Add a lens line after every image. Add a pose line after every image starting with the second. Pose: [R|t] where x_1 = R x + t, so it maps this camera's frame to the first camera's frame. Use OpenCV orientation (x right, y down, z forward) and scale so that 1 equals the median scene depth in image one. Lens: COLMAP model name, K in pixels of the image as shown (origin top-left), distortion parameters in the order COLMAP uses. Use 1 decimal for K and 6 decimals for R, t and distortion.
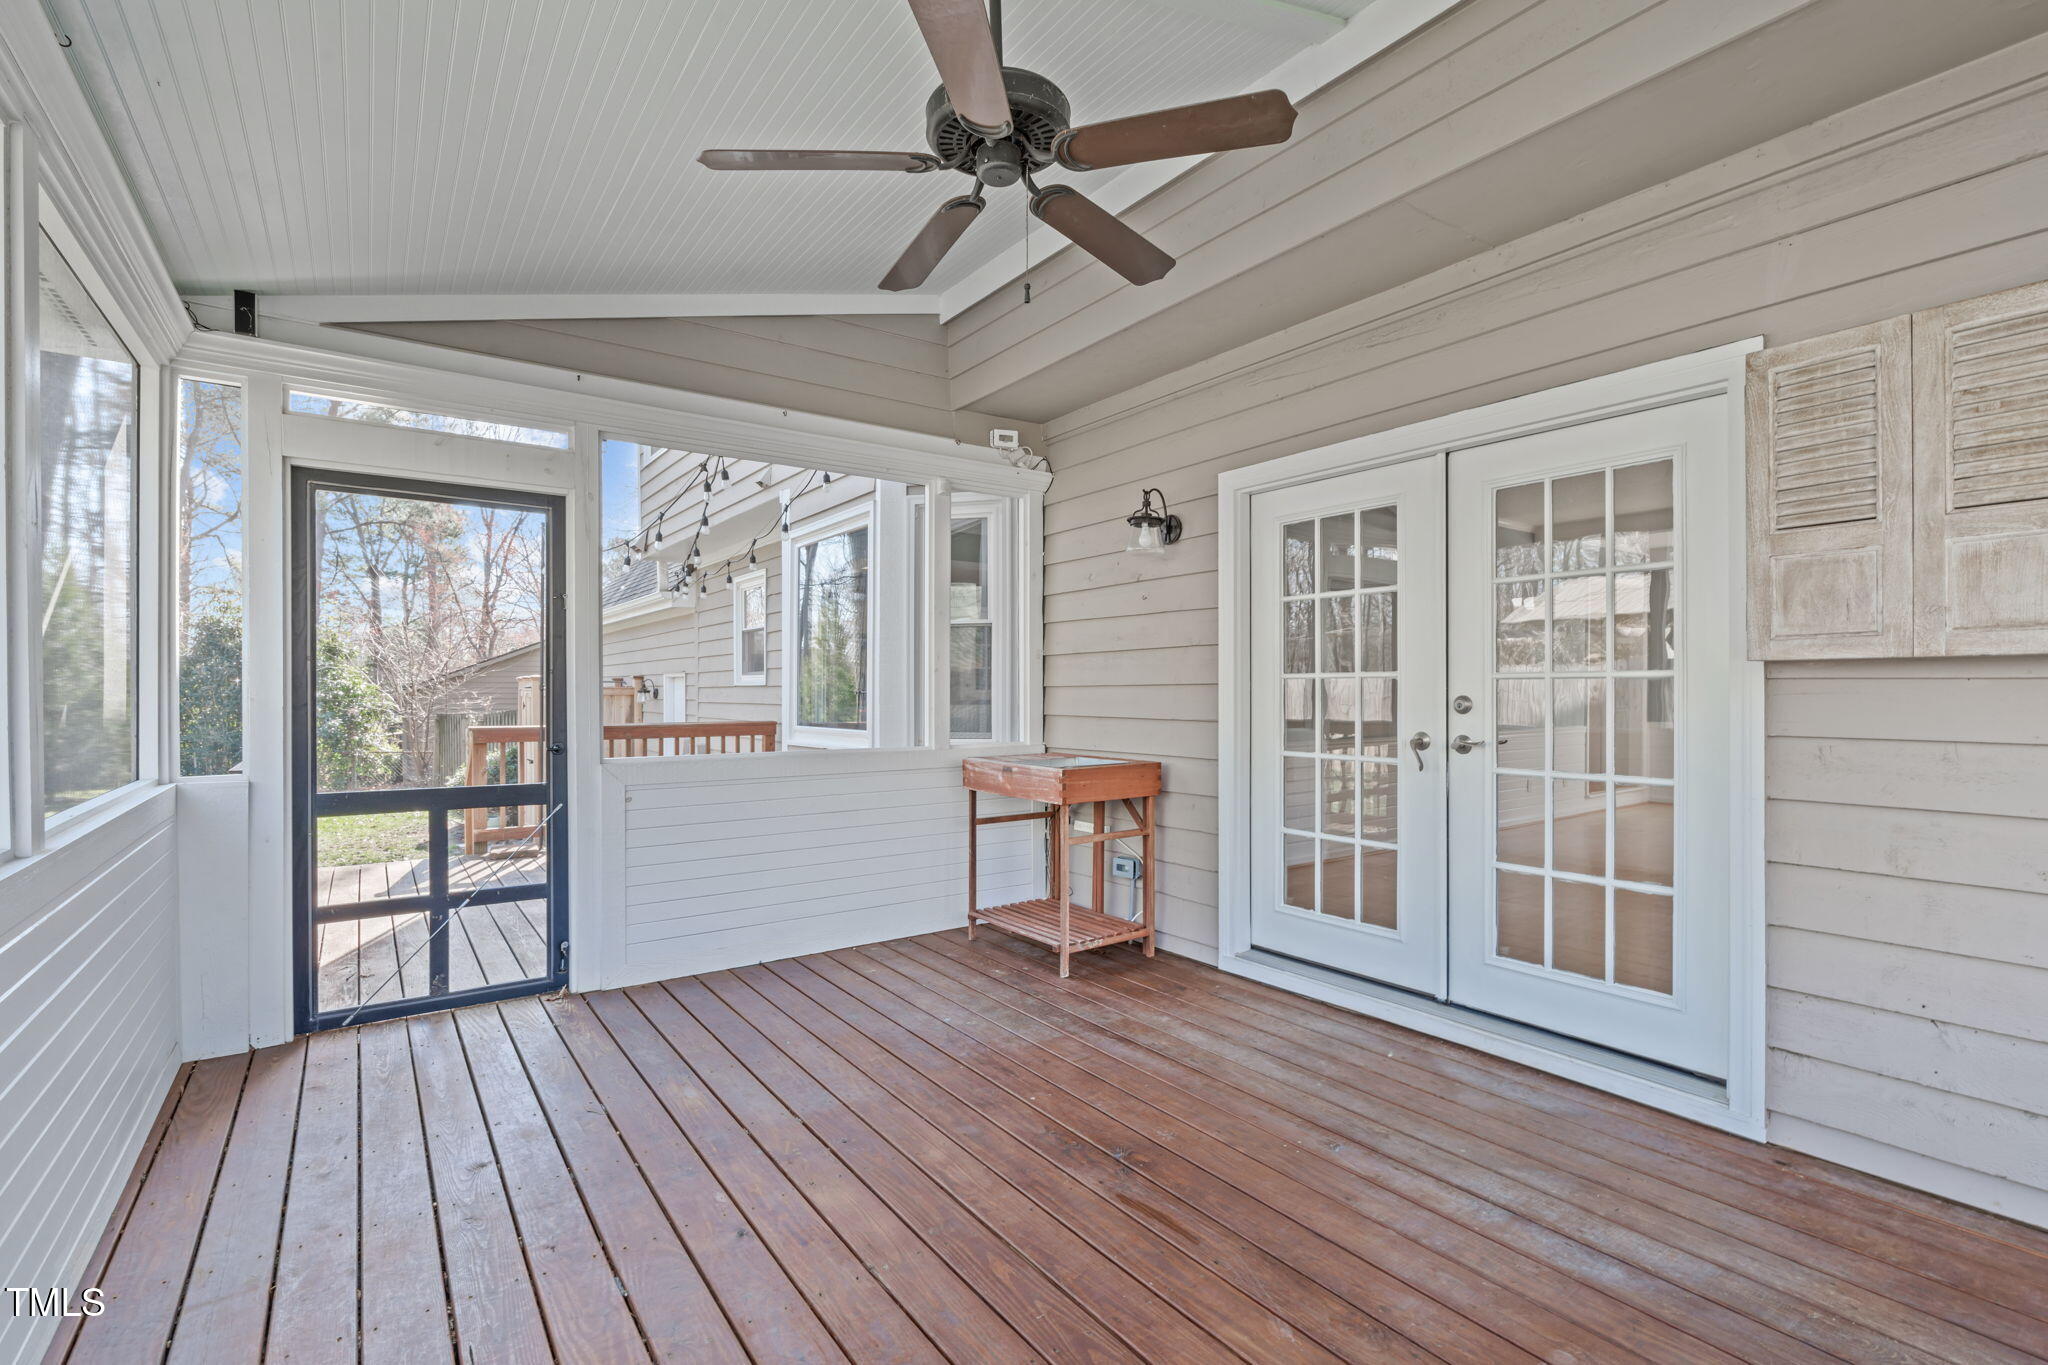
lens RADIAL K [[919.9, 0, 1024.4], [0, 919.9, 689.4], [0, 0, 1]] dist [0.004976, 0.000975]
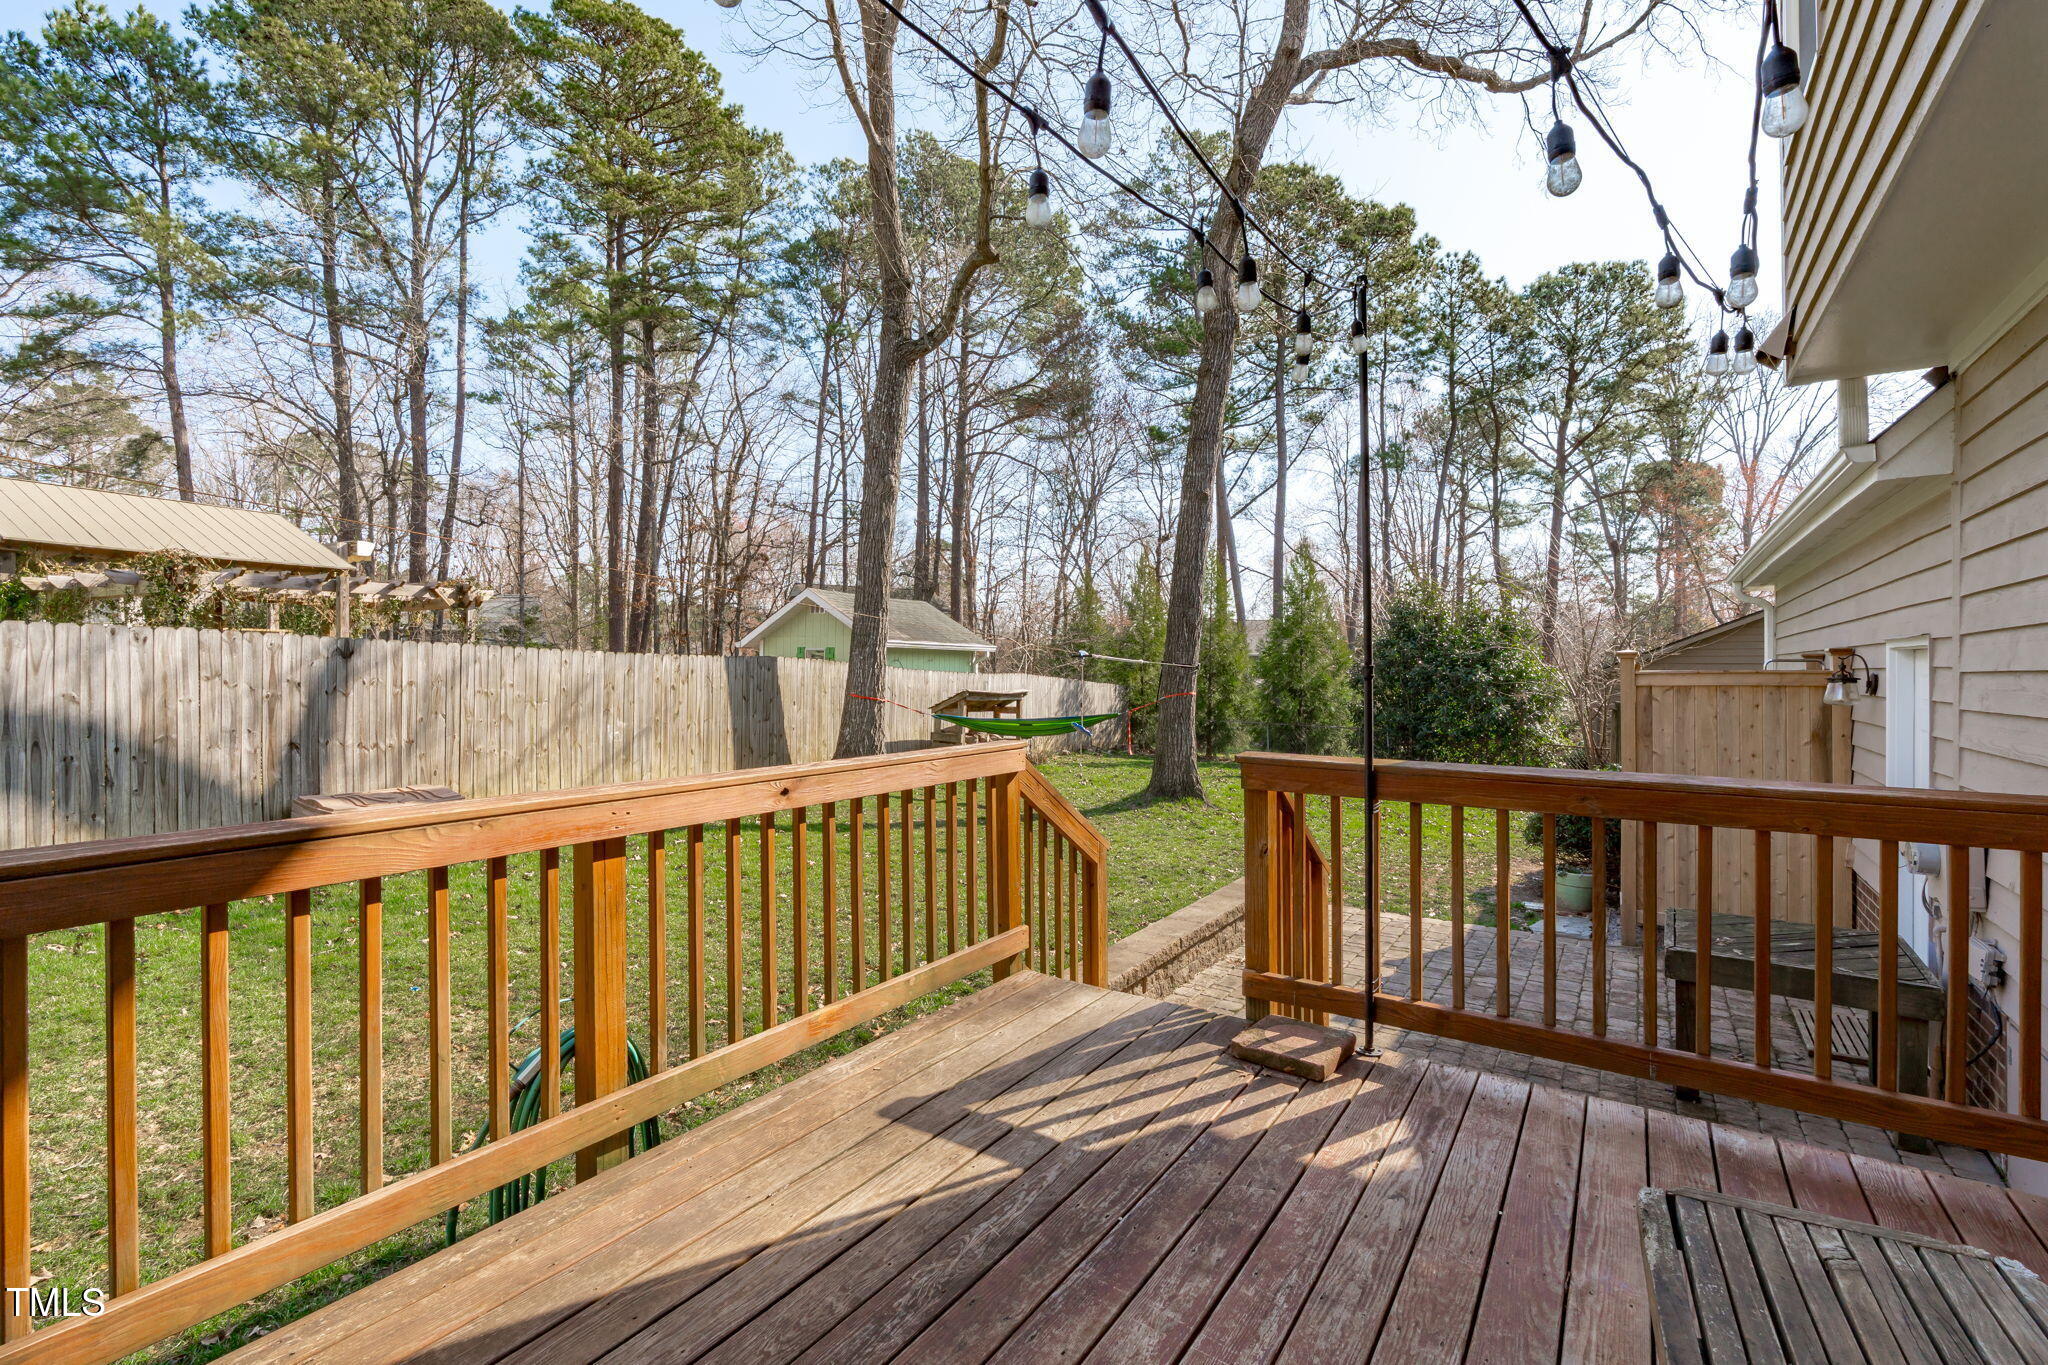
lens RADIAL K [[919.9, 0, 1023.2], [0, 919.9, 676.1], [0, 0, 1]] dist [0.004976, 0.000975]
pose [[0.349899, 0.006133, -0.936767, -0.059332], [-0.000875, 0.999980, 0.006220, -0.001486], [0.936787, -0.001356, 0.349898, 0.234447]]
